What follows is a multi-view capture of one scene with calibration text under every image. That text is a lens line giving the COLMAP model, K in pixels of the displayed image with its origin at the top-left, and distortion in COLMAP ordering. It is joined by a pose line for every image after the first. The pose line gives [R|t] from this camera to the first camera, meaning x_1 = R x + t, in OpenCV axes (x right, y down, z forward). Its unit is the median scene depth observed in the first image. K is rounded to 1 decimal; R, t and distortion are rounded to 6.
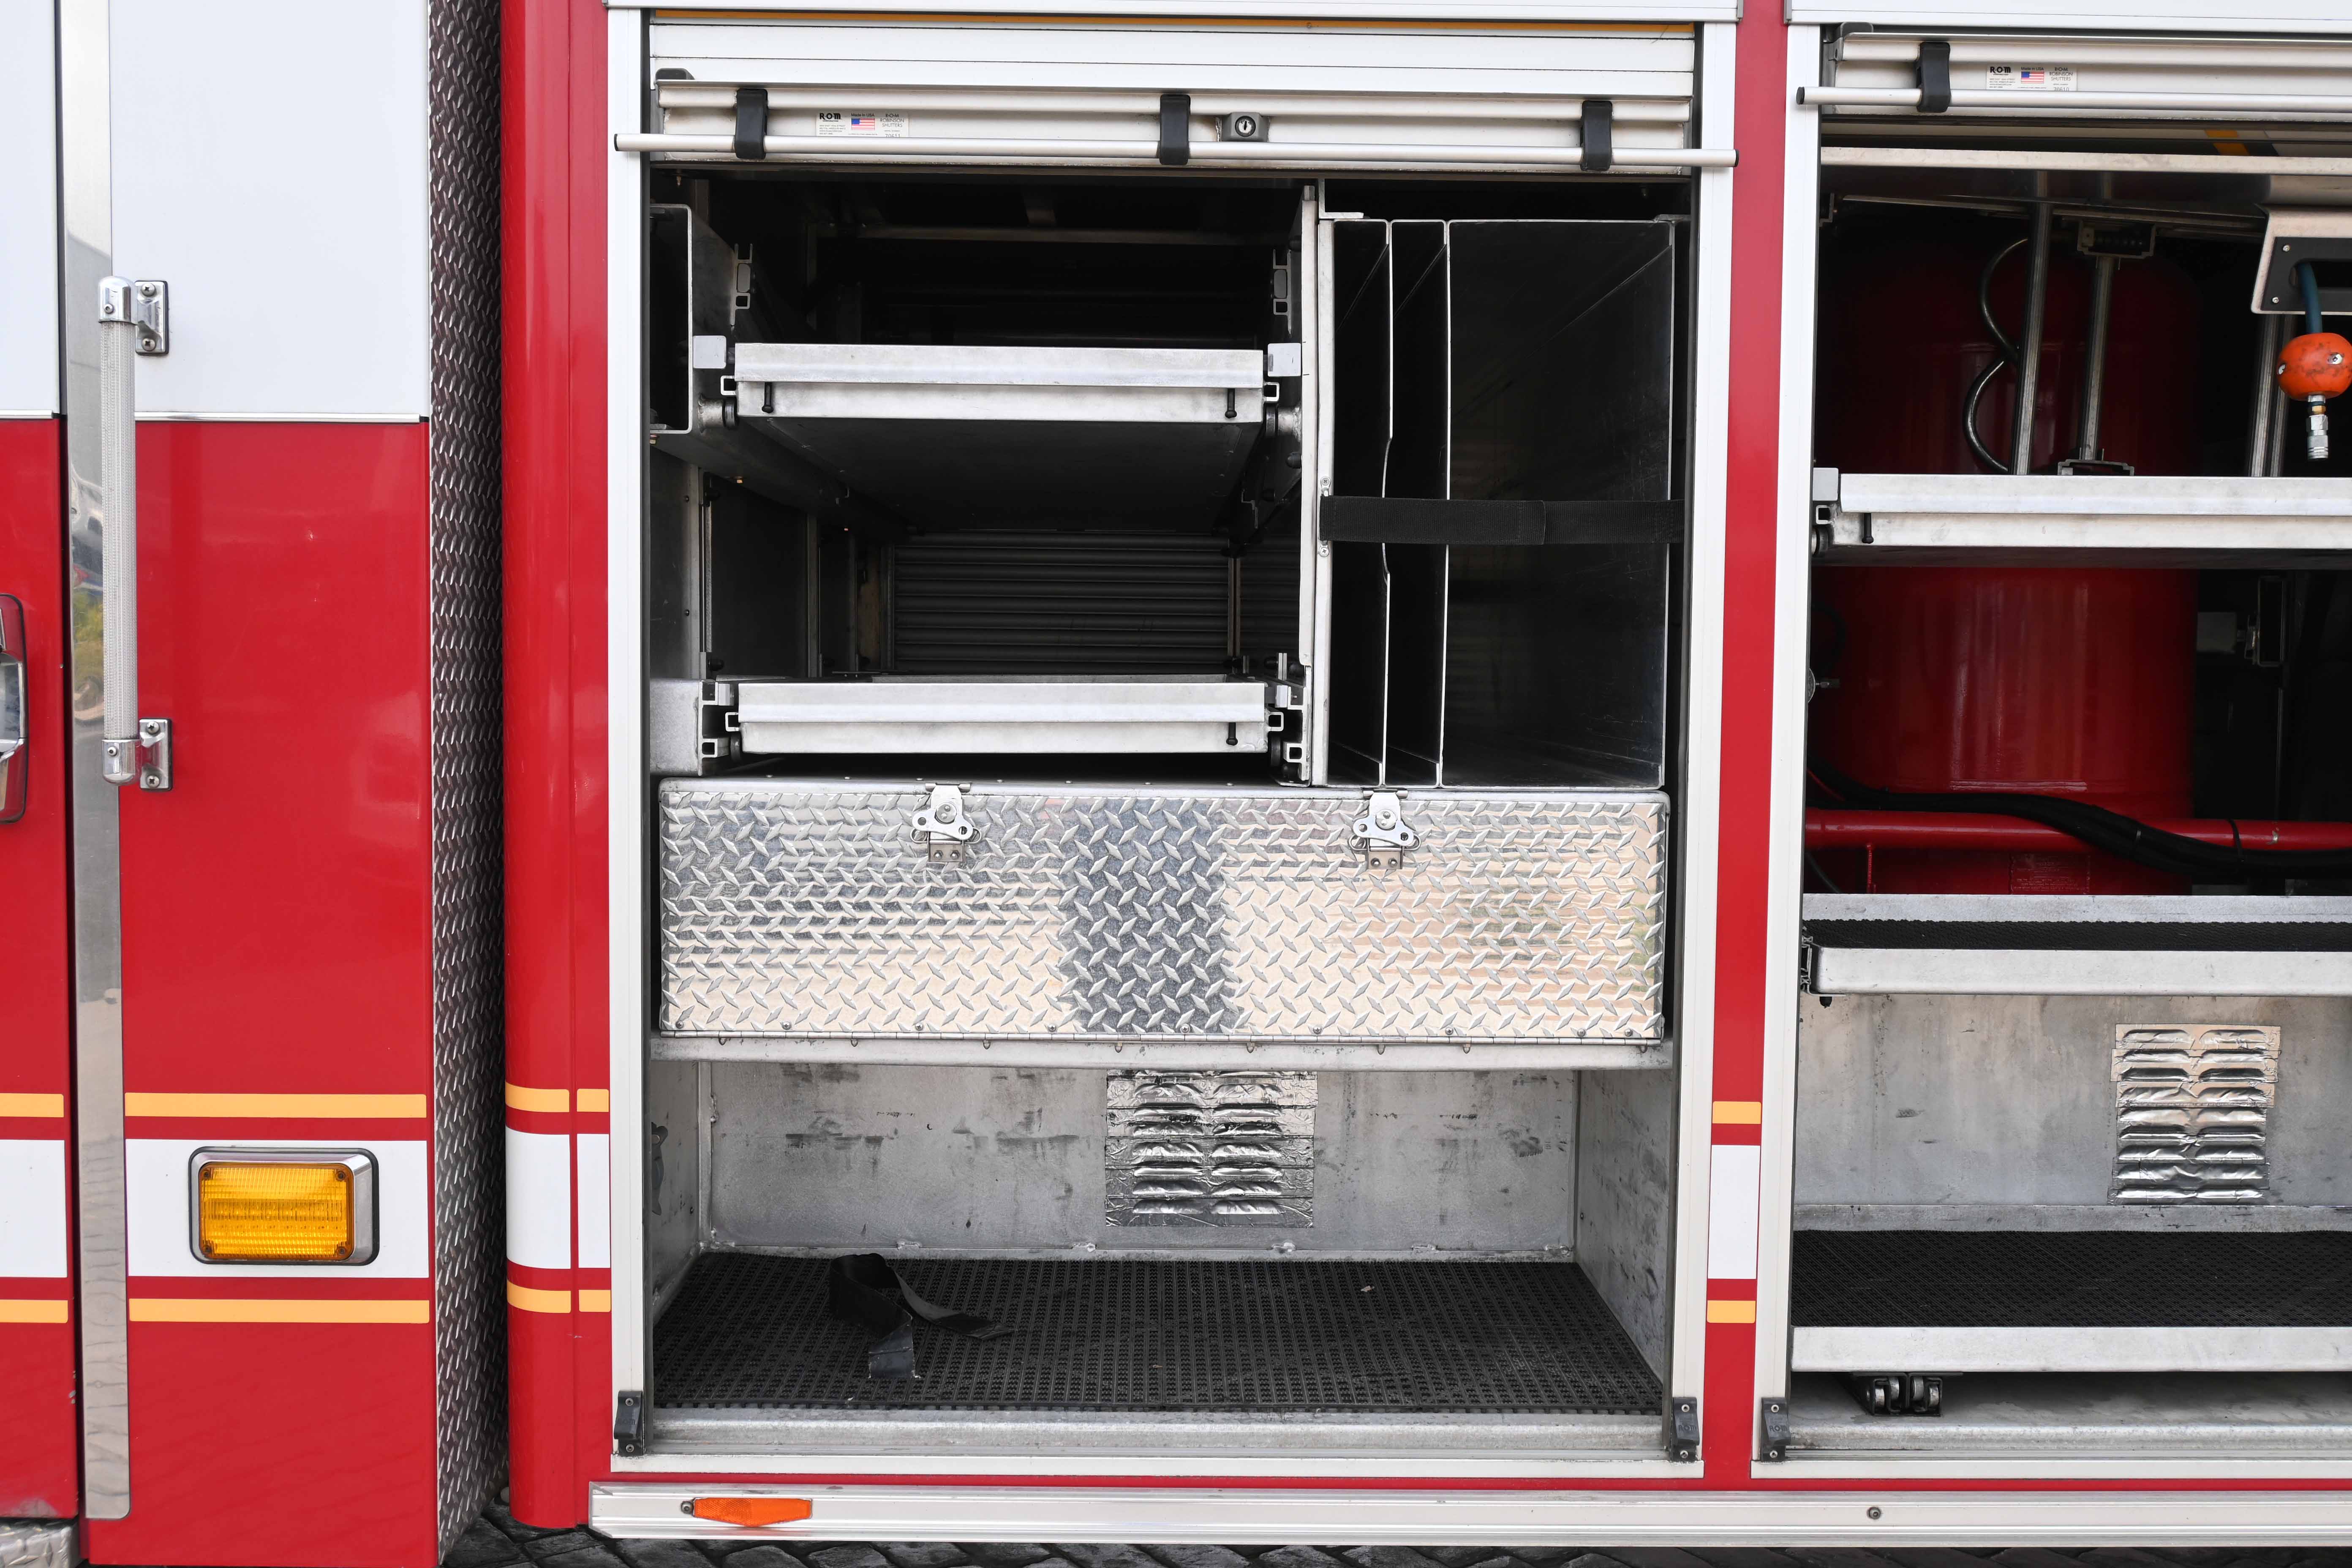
lens RADIAL K [[2169.9, 0, 1164.7], [0, 2169.9, 782.6], [0, 0, 1]] dist [-0.015347, 0.000000]
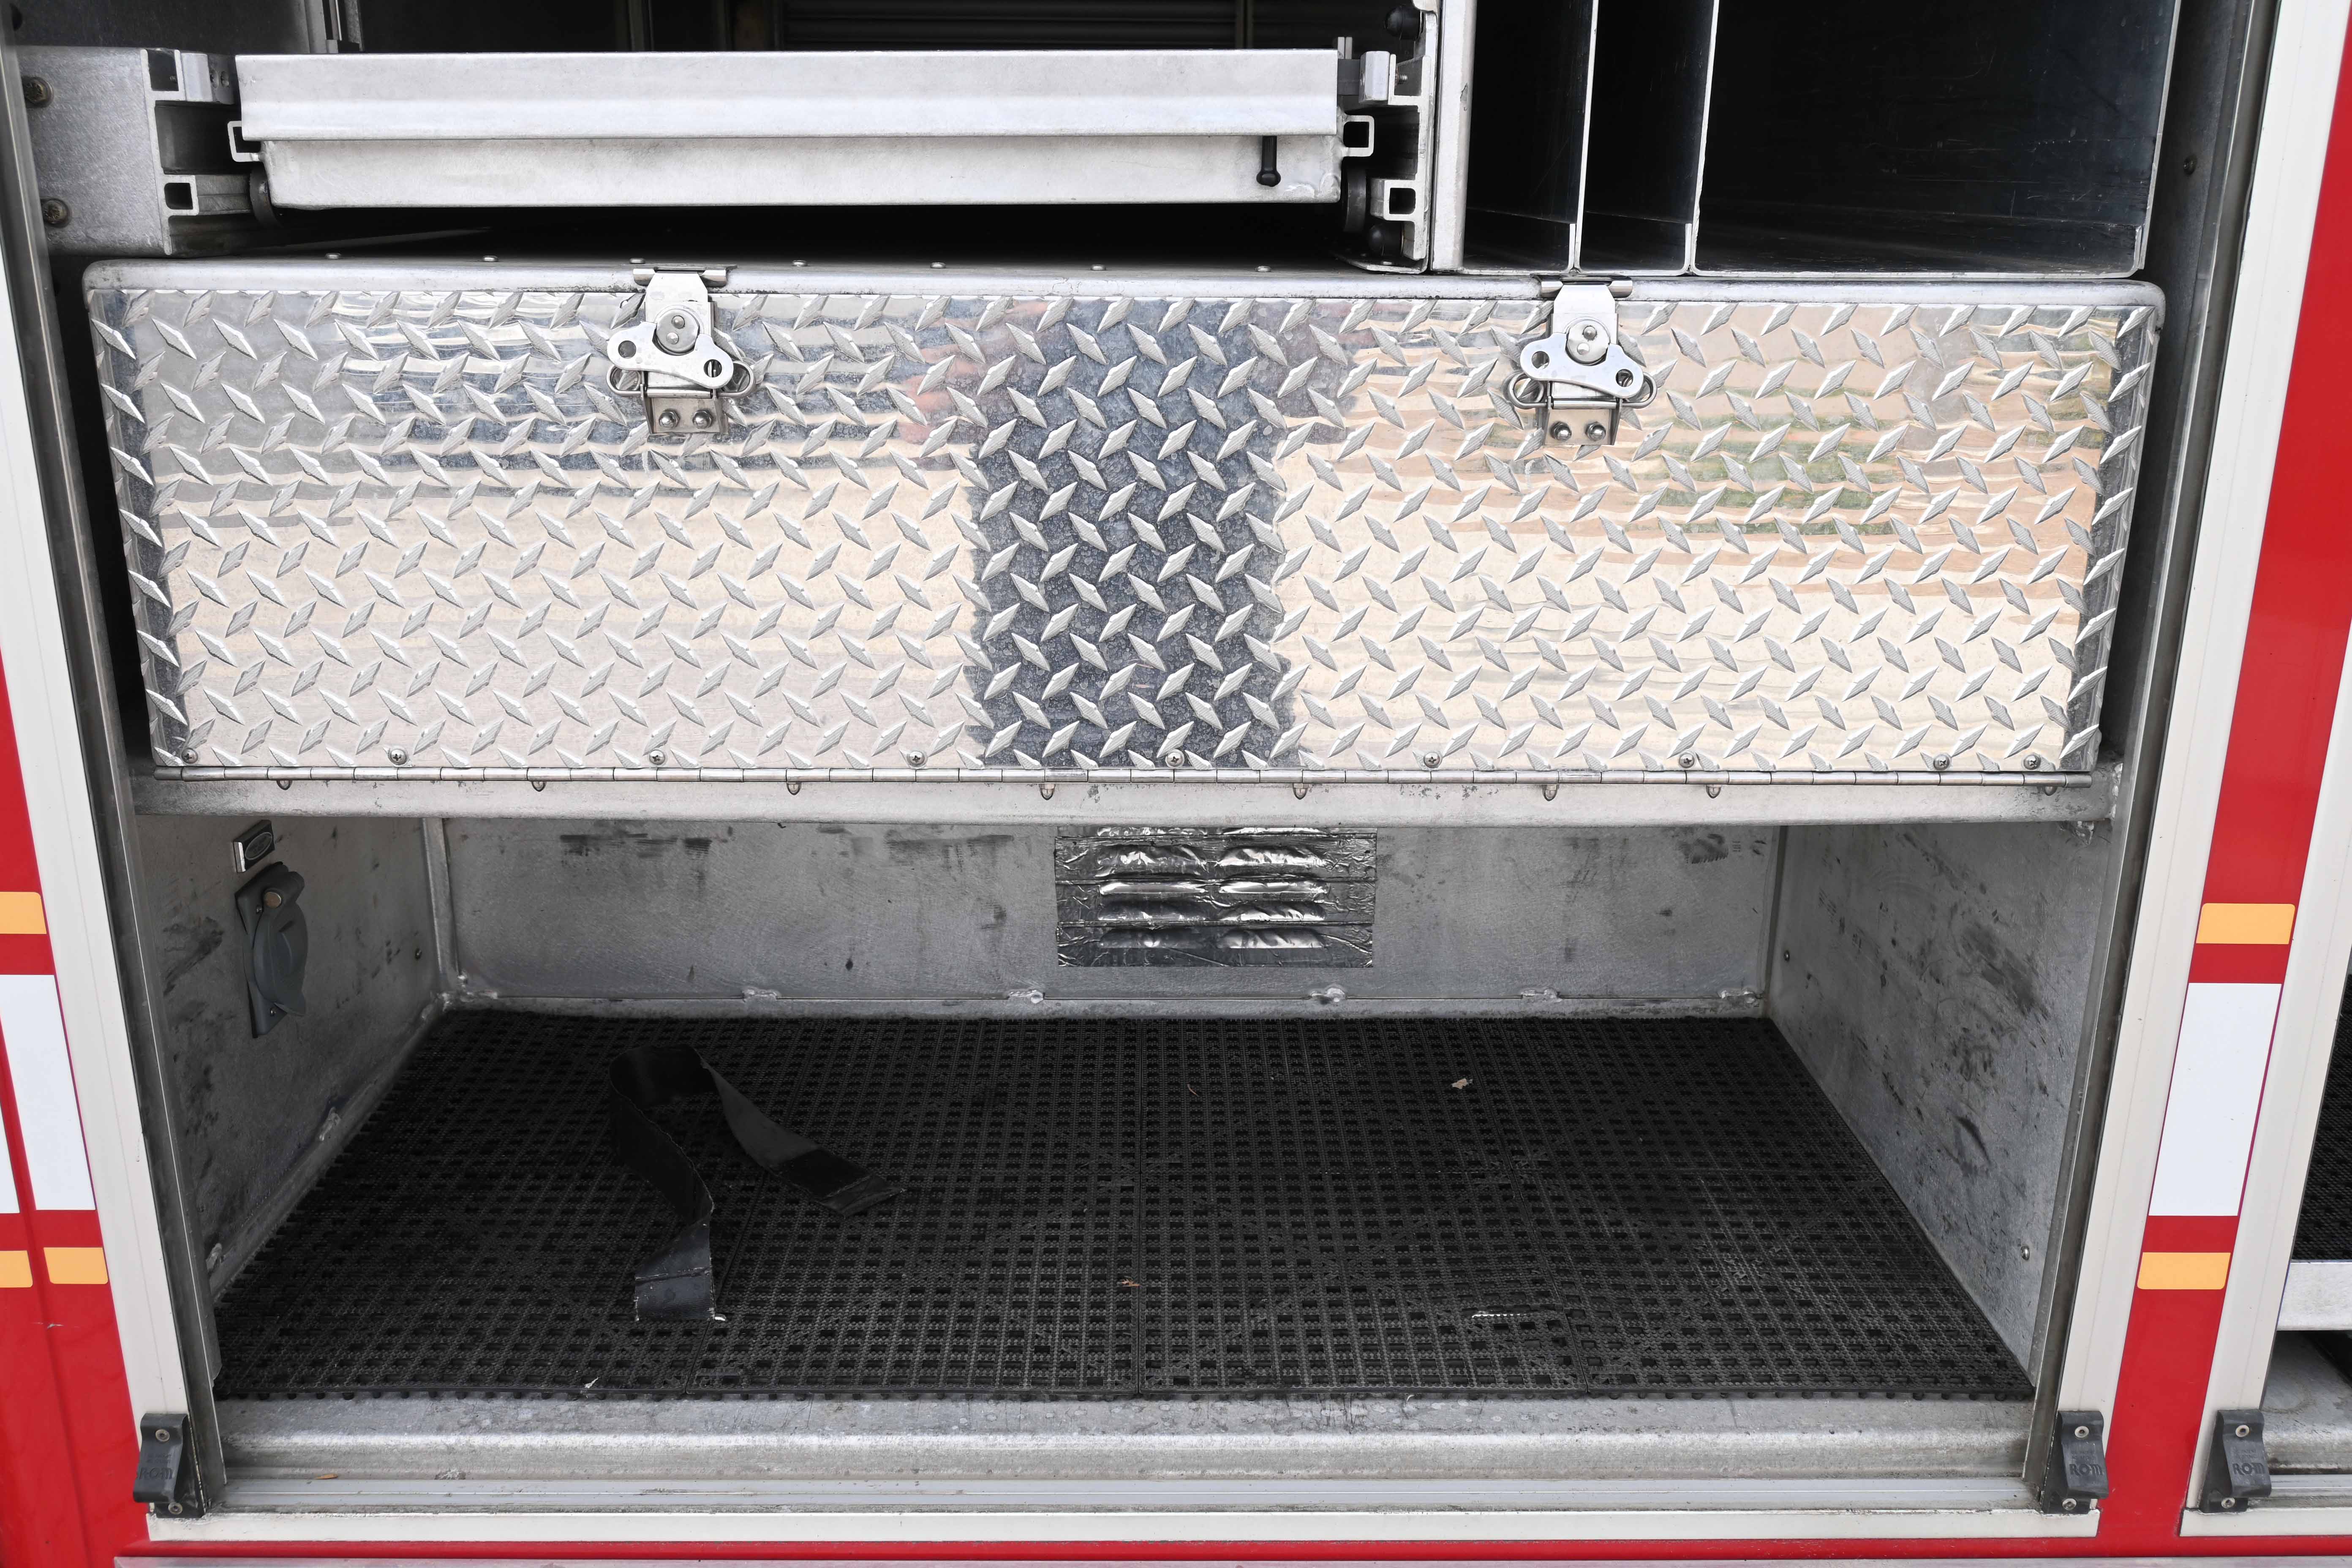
lens RADIAL K [[2015.0, 0, 1176.2], [0, 2015.0, 784.4], [0, 0, 1]] dist [-0.006362, -0.005344]
pose [[0.999975, -0.004525, 0.005517, 0.007032], [0.003059, 0.970418, 0.241412, 0.003919], [-0.006446, -0.241389, 0.970407, 0.526203]]
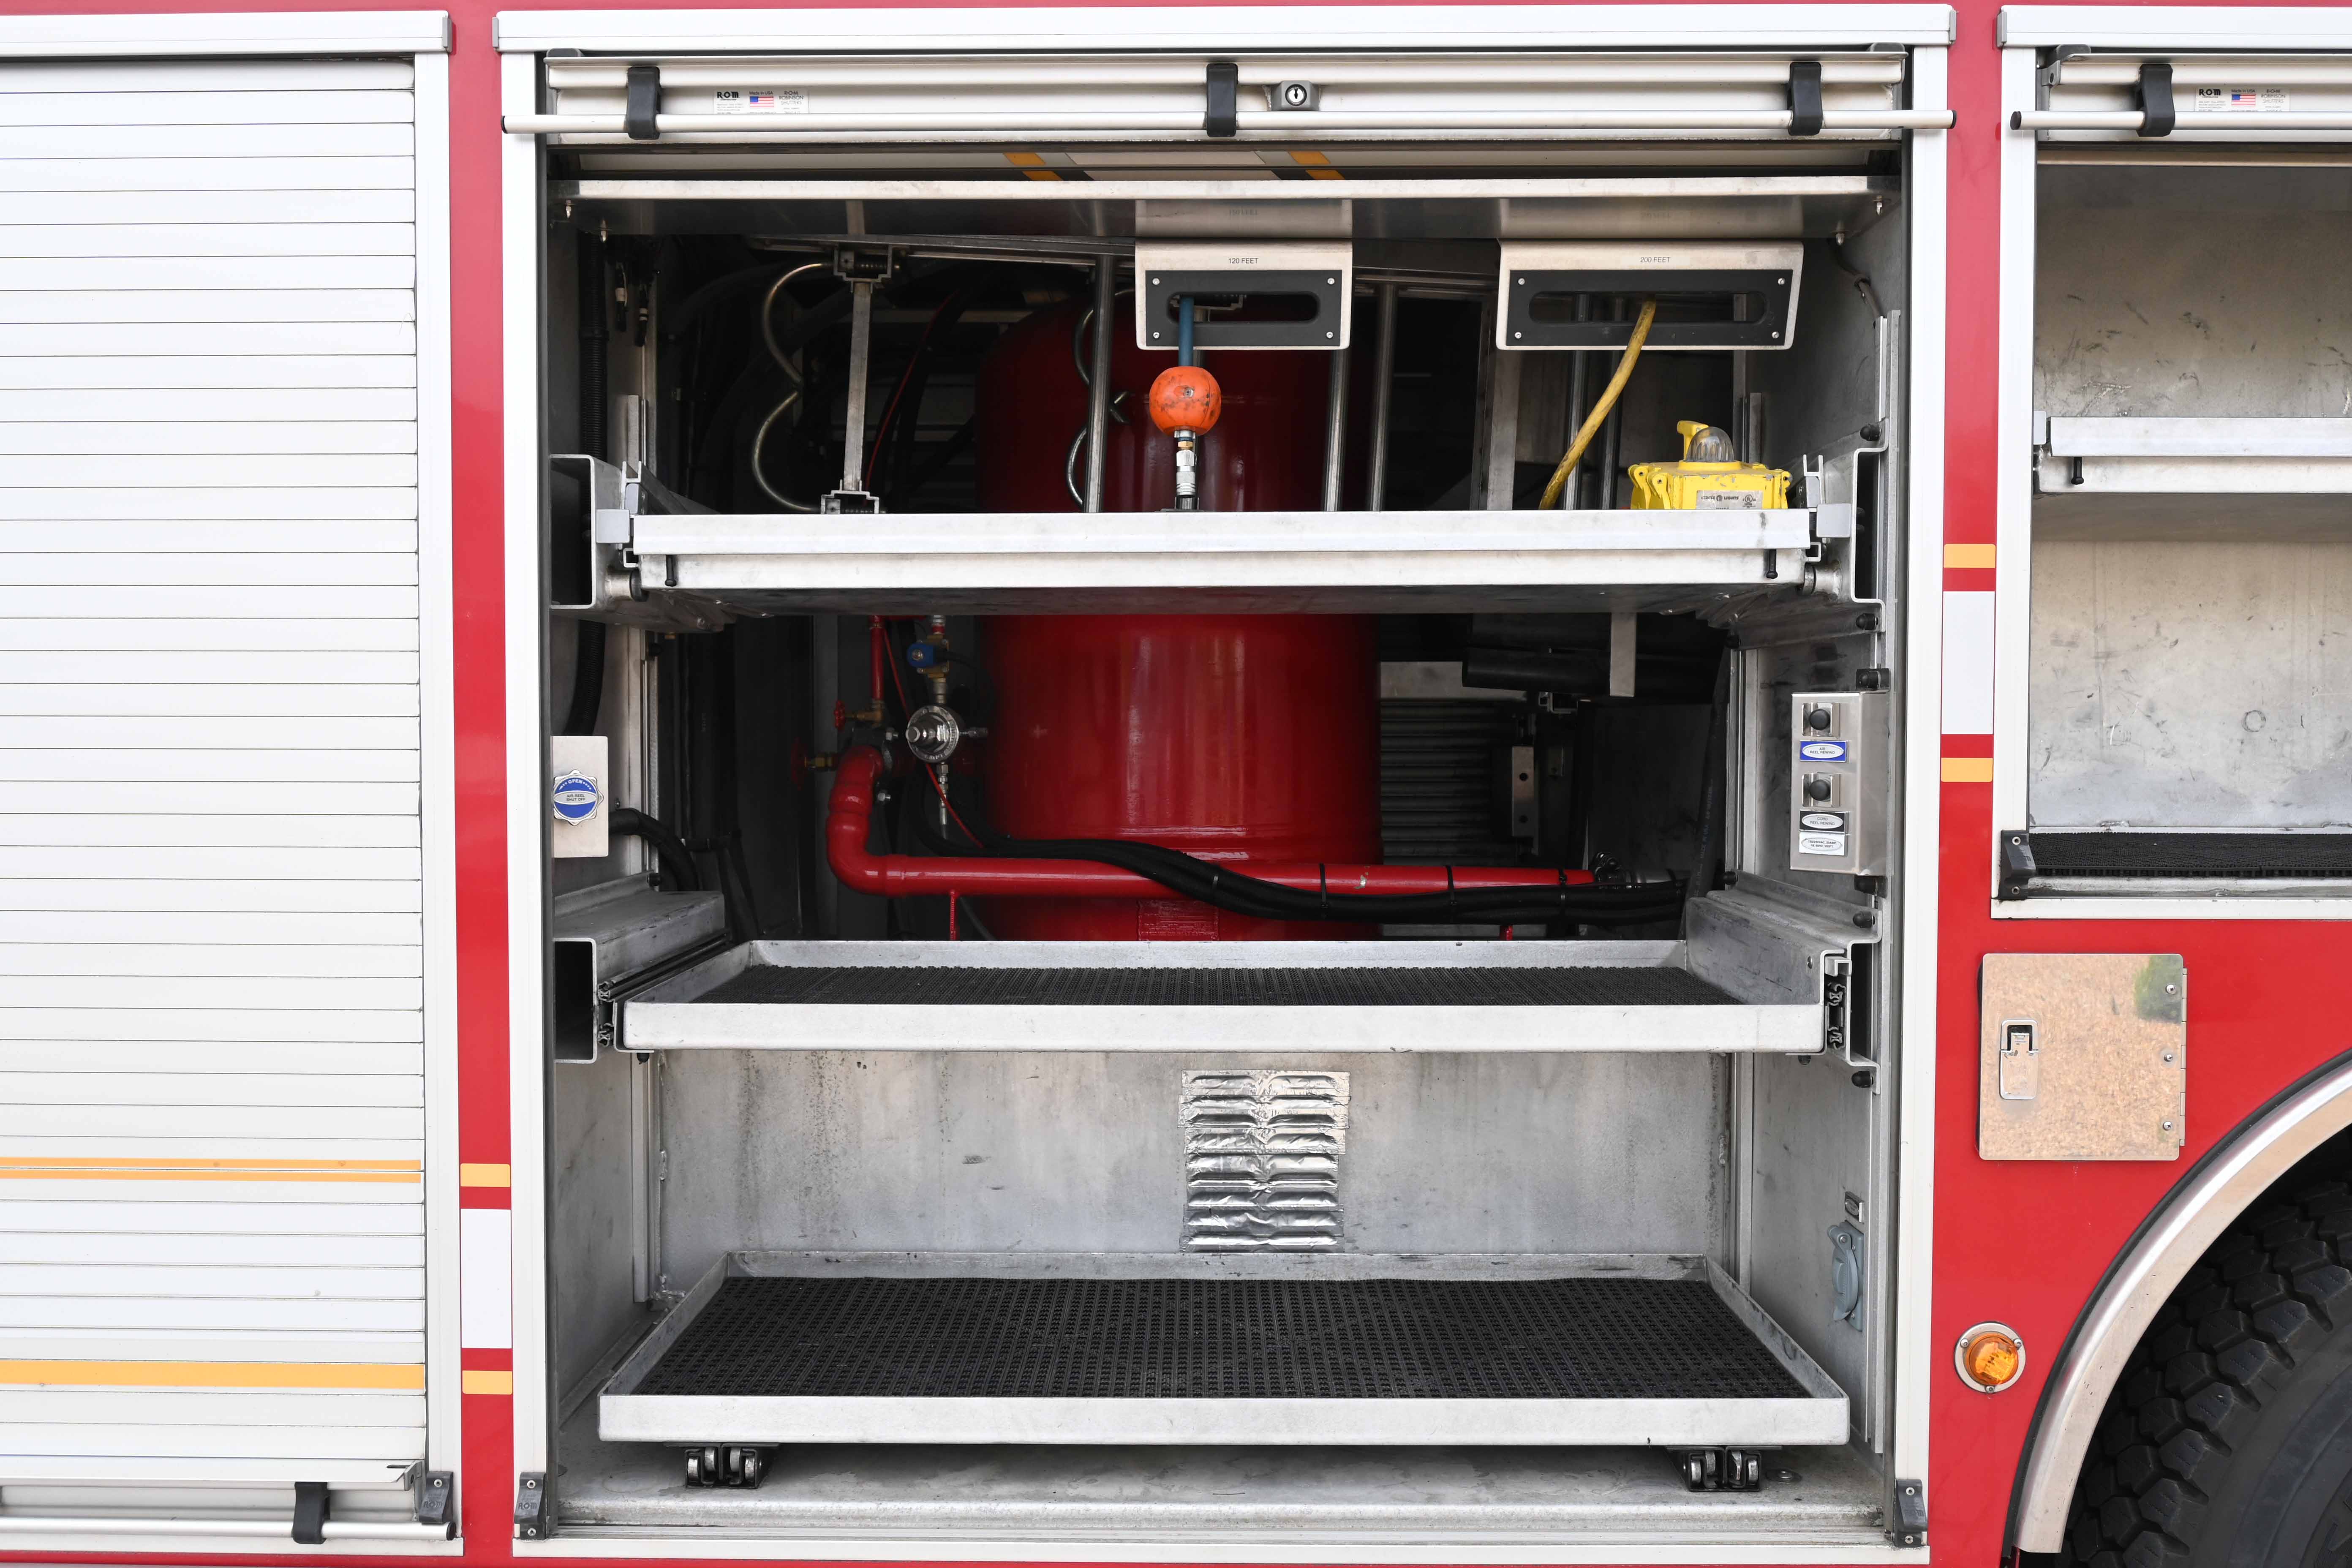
lens RADIAL K [[1862.9, 0, 1181.2], [0, 1862.9, 784.2], [0, 0, 1]] dist [-0.007693, -0.003786]
pose [[0.999594, -0.007079, -0.027591, 0.576102], [0.006444, 0.999714, -0.023039, -0.000748], [0.027746, 0.022852, 0.999354, 0.170480]]
